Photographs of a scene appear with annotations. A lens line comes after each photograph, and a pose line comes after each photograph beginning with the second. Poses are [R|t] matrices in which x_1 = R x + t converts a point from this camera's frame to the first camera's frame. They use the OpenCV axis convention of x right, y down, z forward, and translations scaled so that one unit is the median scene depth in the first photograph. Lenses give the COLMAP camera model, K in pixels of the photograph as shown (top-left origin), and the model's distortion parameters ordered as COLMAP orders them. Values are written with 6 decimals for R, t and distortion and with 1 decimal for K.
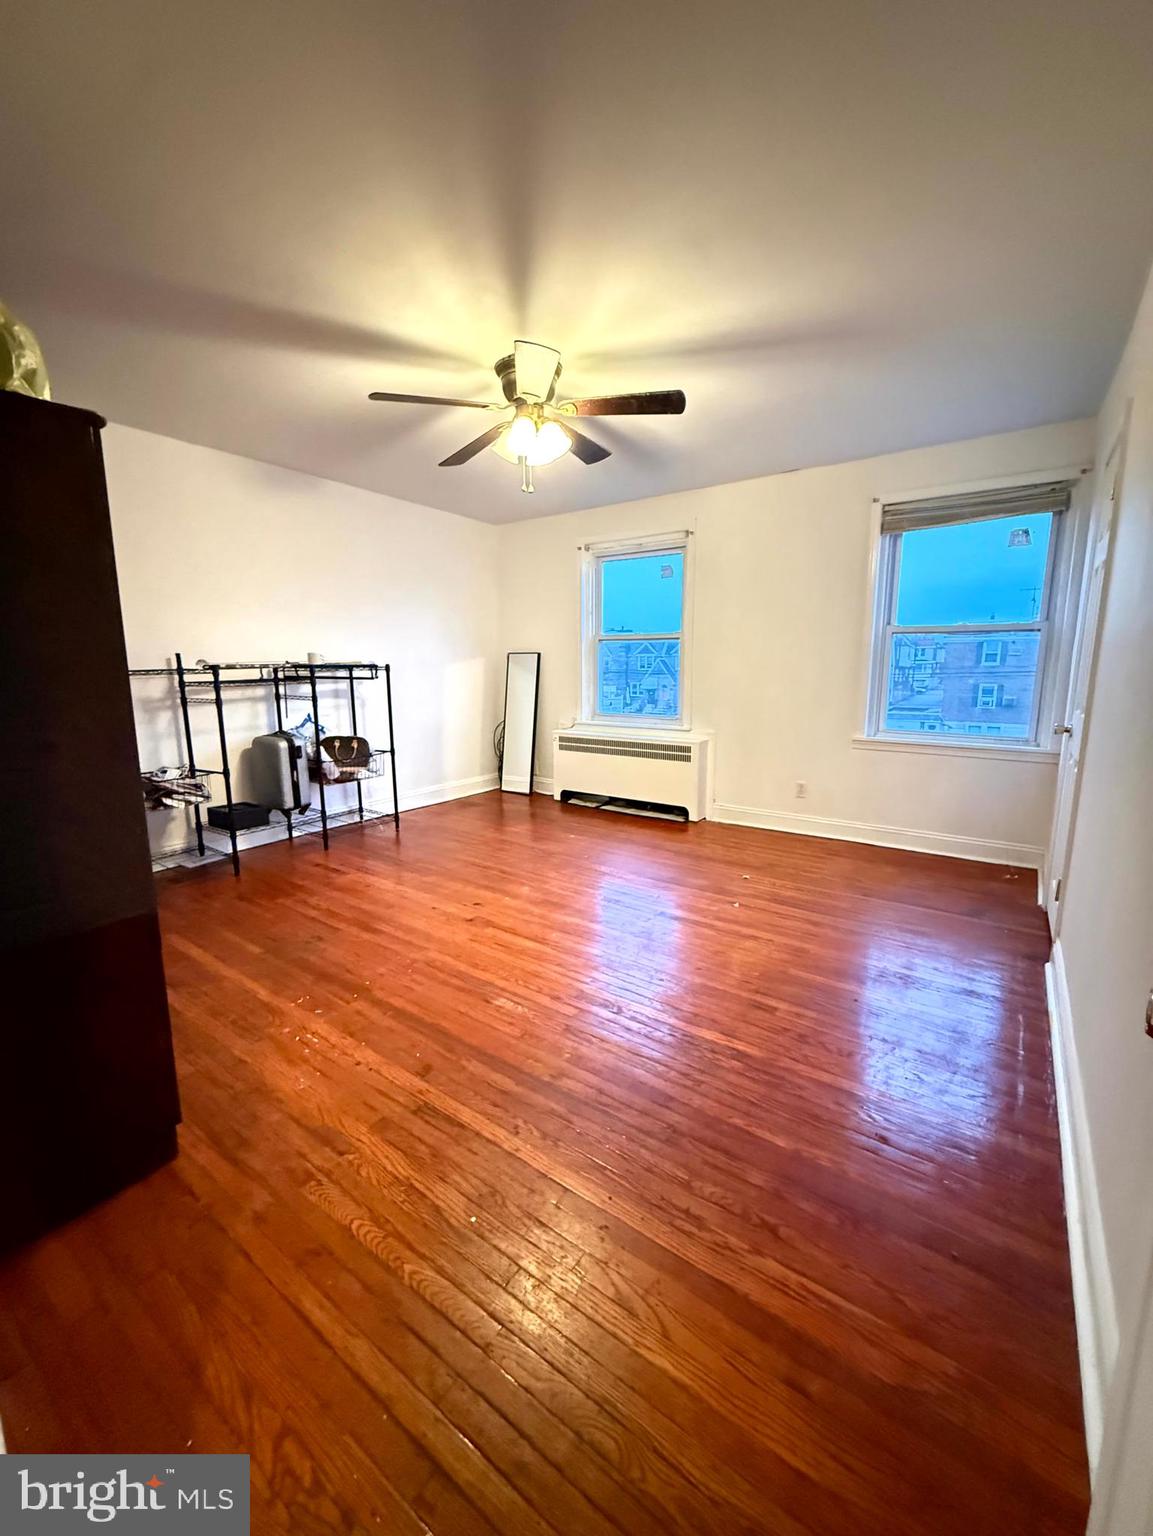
lens RADIAL K [[614.4, 0, 573.4], [0, 614.4, 770.1], [0, 0, 1]] dist [-0.001186, -0.000267]
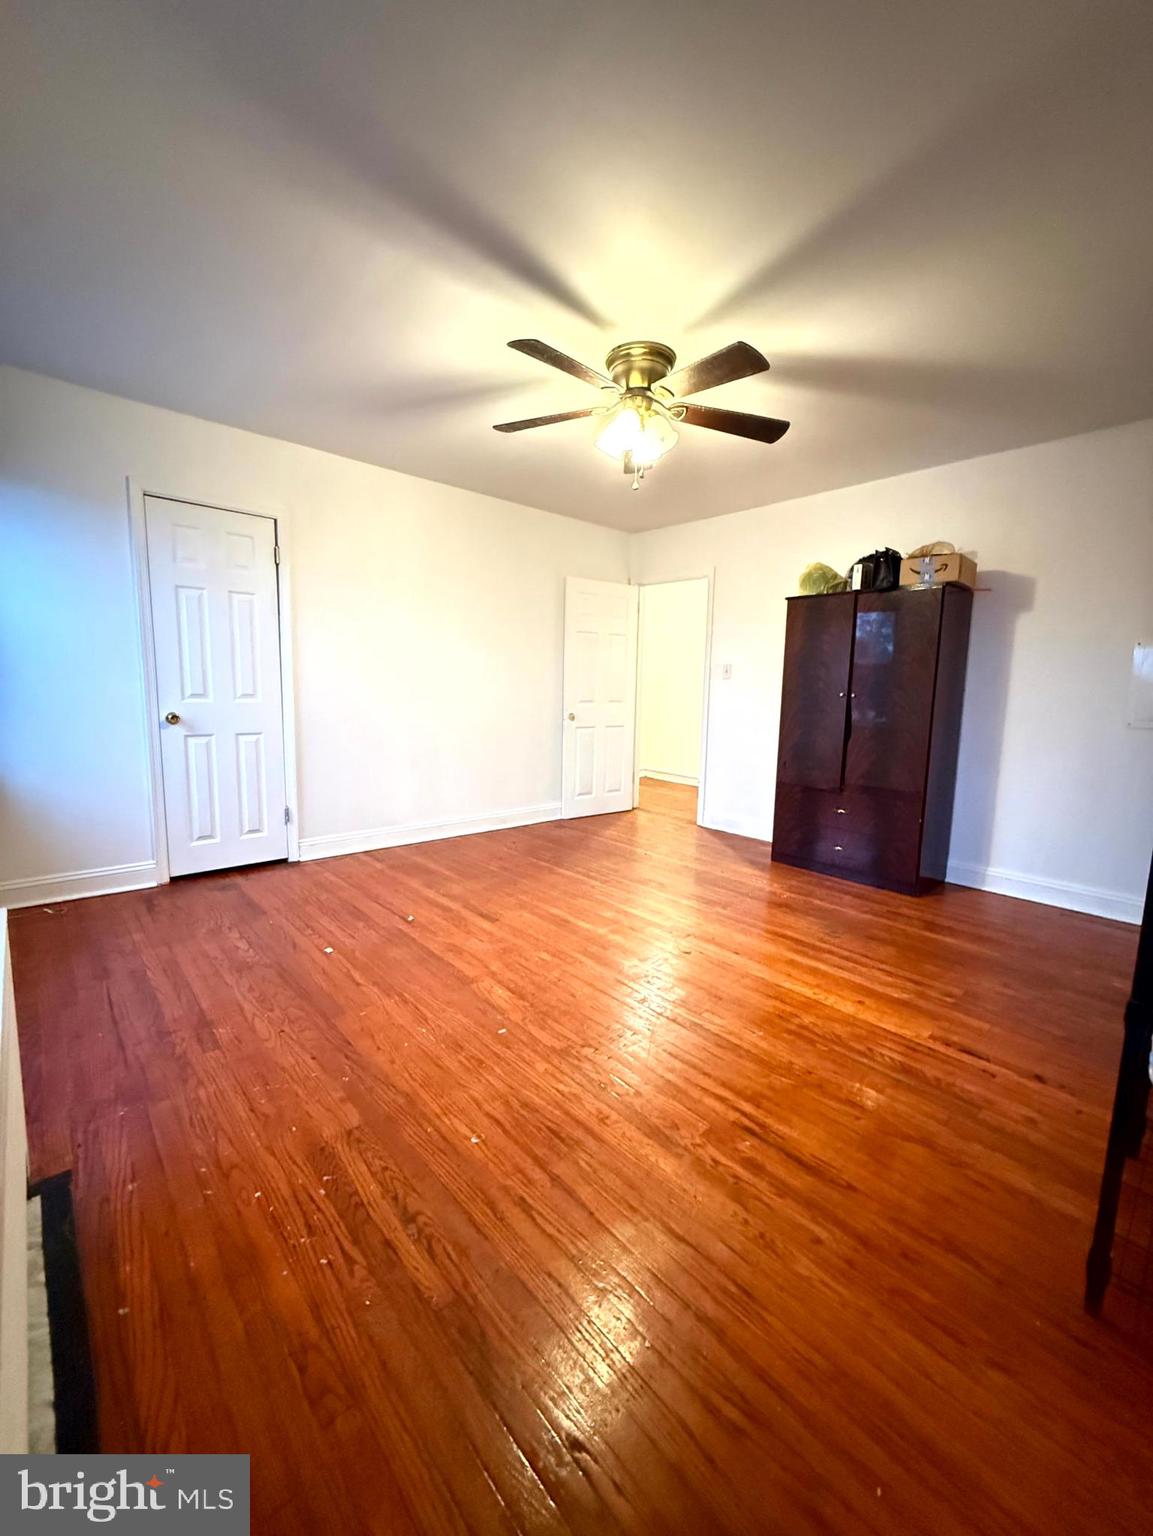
lens RADIAL K [[614.4, 0, 575.7], [0, 614.4, 763.8], [0, 0, 1]] dist [-0.001186, -0.000267]
pose [[-0.976178, -0.048584, 0.211463, -0.246516], [0.015527, 0.956466, 0.291431, -0.398890], [-0.216416, 0.287772, -0.932926, 2.485206]]
